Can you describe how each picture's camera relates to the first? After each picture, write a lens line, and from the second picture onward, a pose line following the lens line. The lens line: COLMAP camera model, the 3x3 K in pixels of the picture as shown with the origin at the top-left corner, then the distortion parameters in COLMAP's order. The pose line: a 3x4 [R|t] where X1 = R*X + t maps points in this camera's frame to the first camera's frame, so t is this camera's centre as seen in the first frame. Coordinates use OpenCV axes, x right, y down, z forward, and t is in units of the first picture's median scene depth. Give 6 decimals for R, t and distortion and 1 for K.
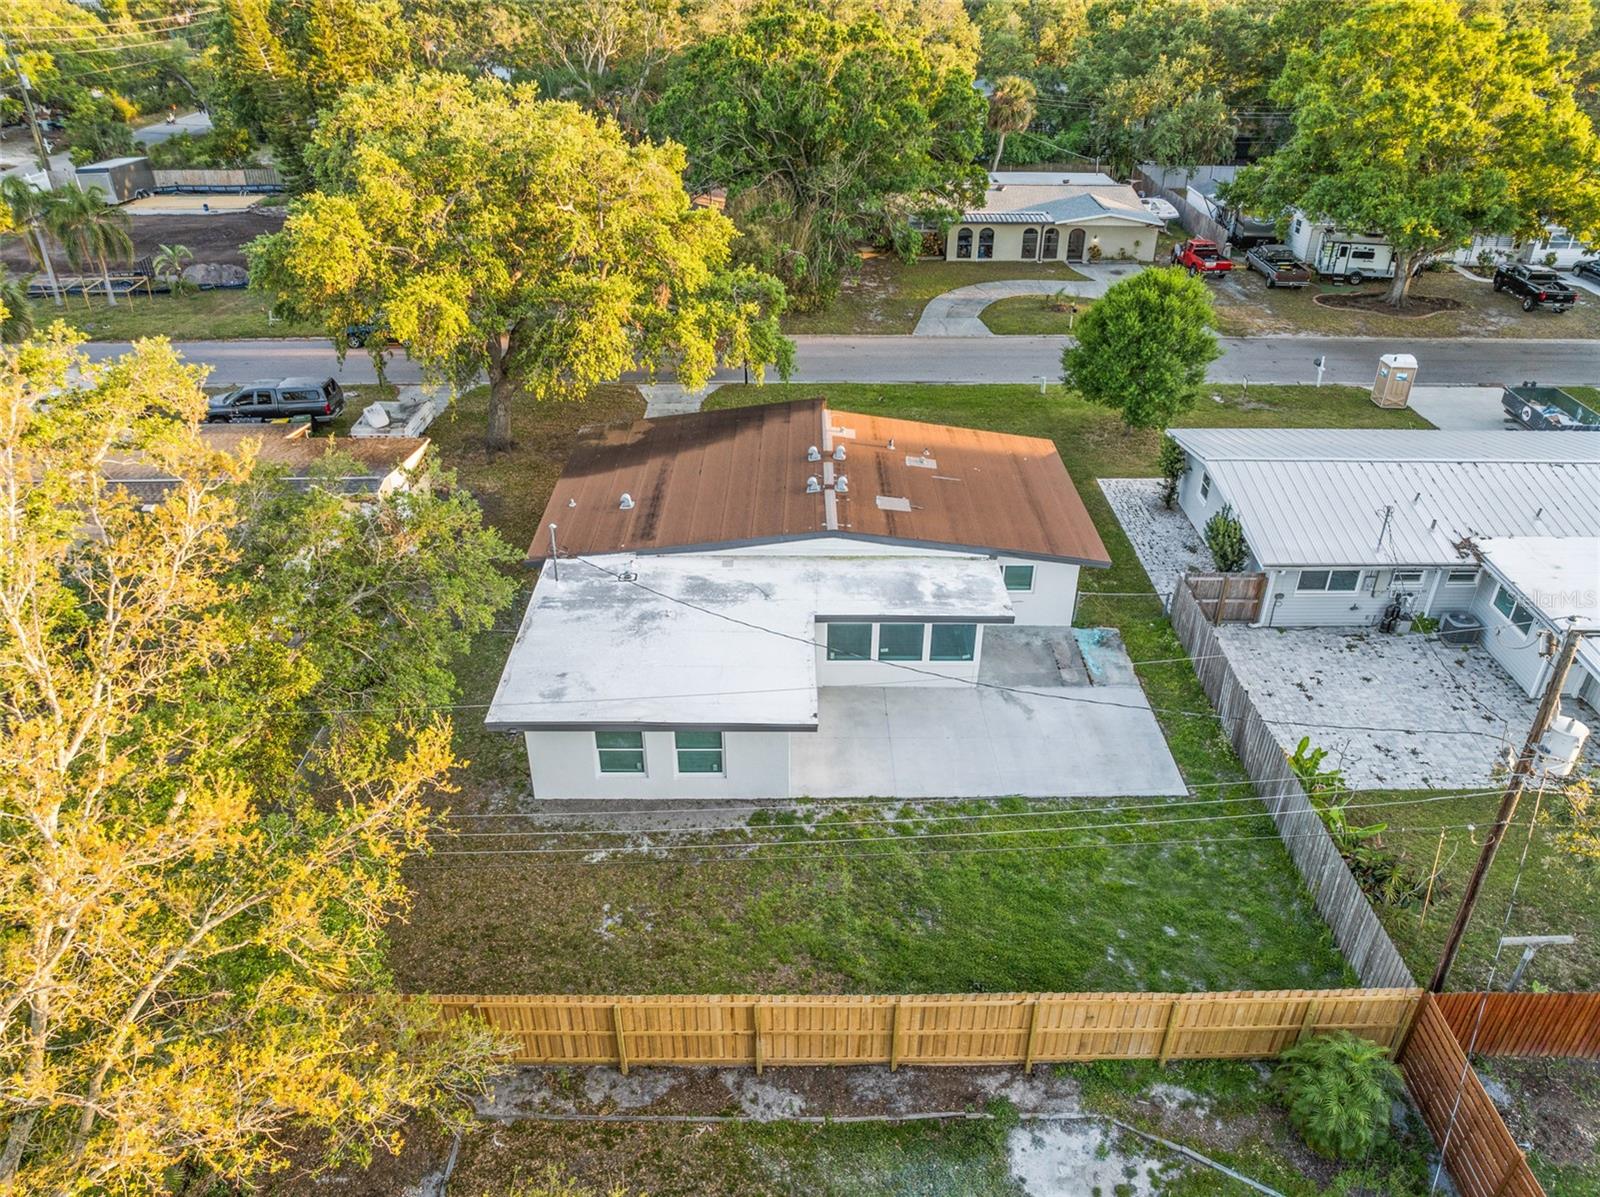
lens RADIAL K [[1150.8, 0, 788.9], [0, 1150.8, 596.0], [0, 0, 1]] dist [-0.037004, -0.003818]
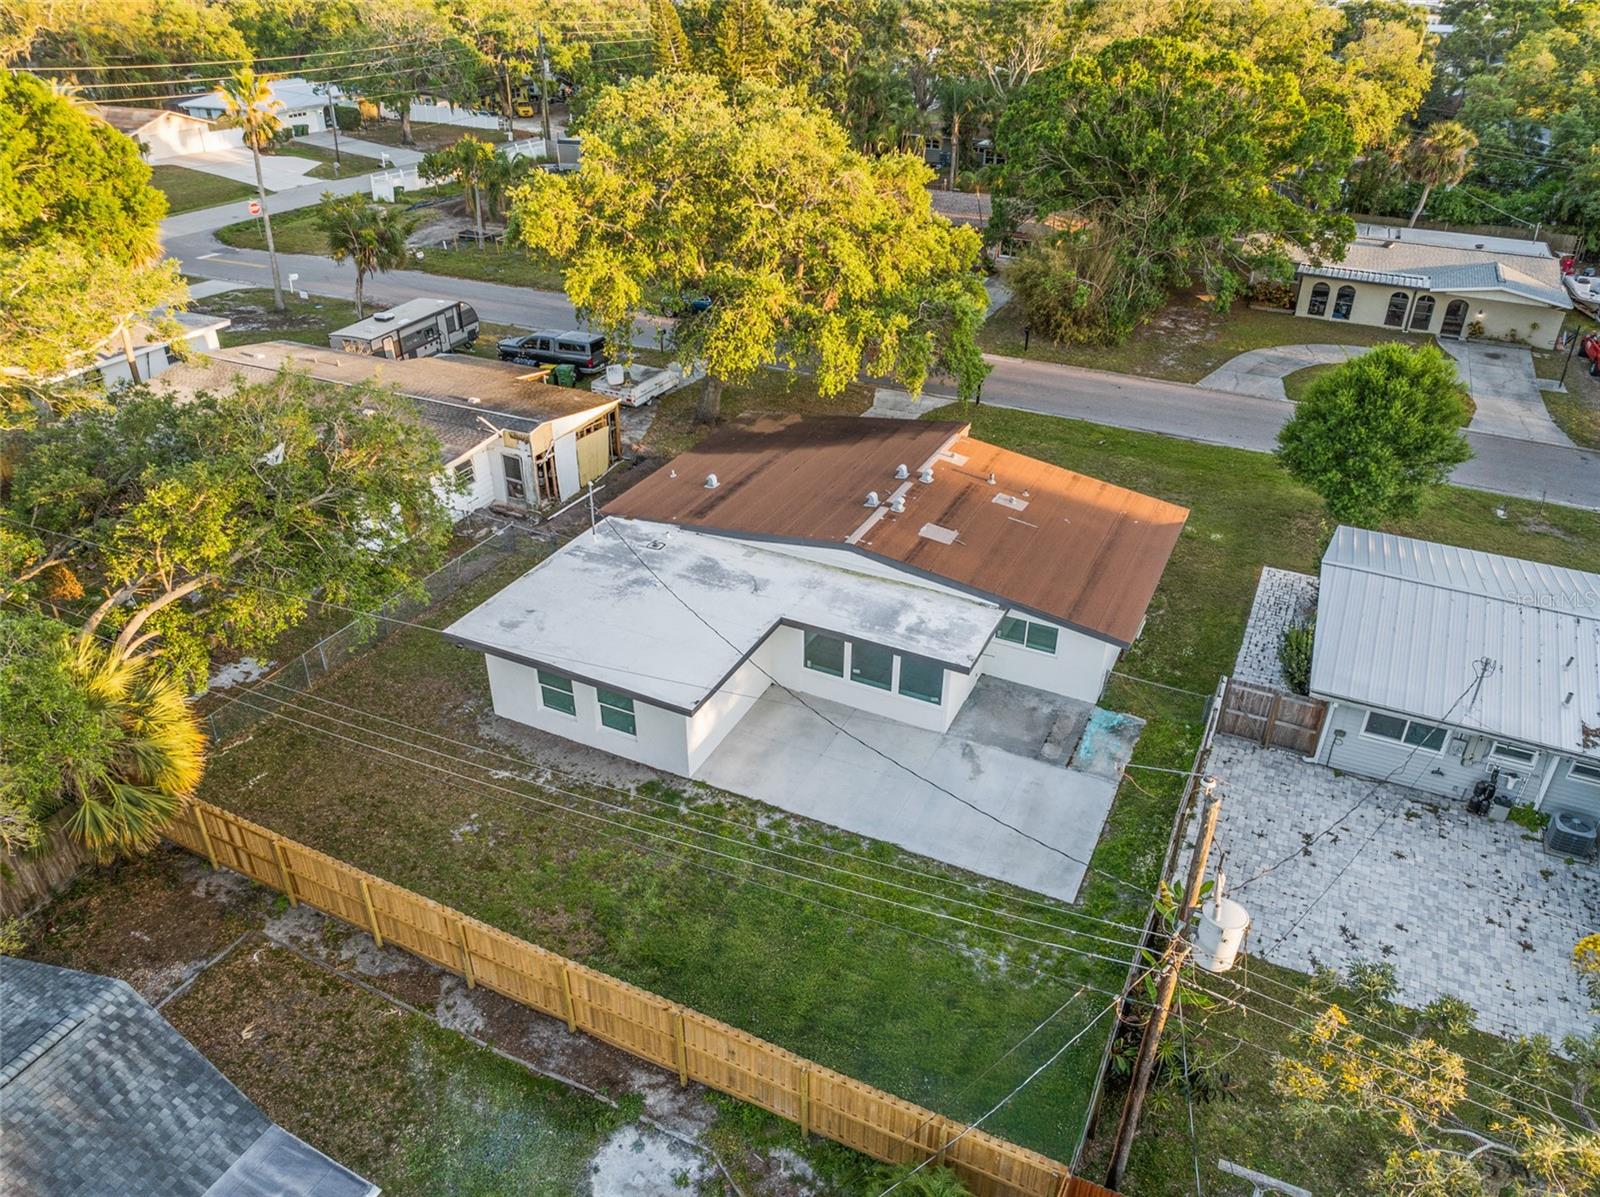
lens RADIAL K [[1150.8, 0, 788.9], [0, 1150.8, 596.0], [0, 0, 1]] dist [-0.037004, -0.003818]
pose [[0.893203, 0.226314, -0.388548, 0.369649], [-0.230642, 0.972367, 0.036160, -0.035180], [0.385995, 0.057318, 0.920719, 0.058966]]
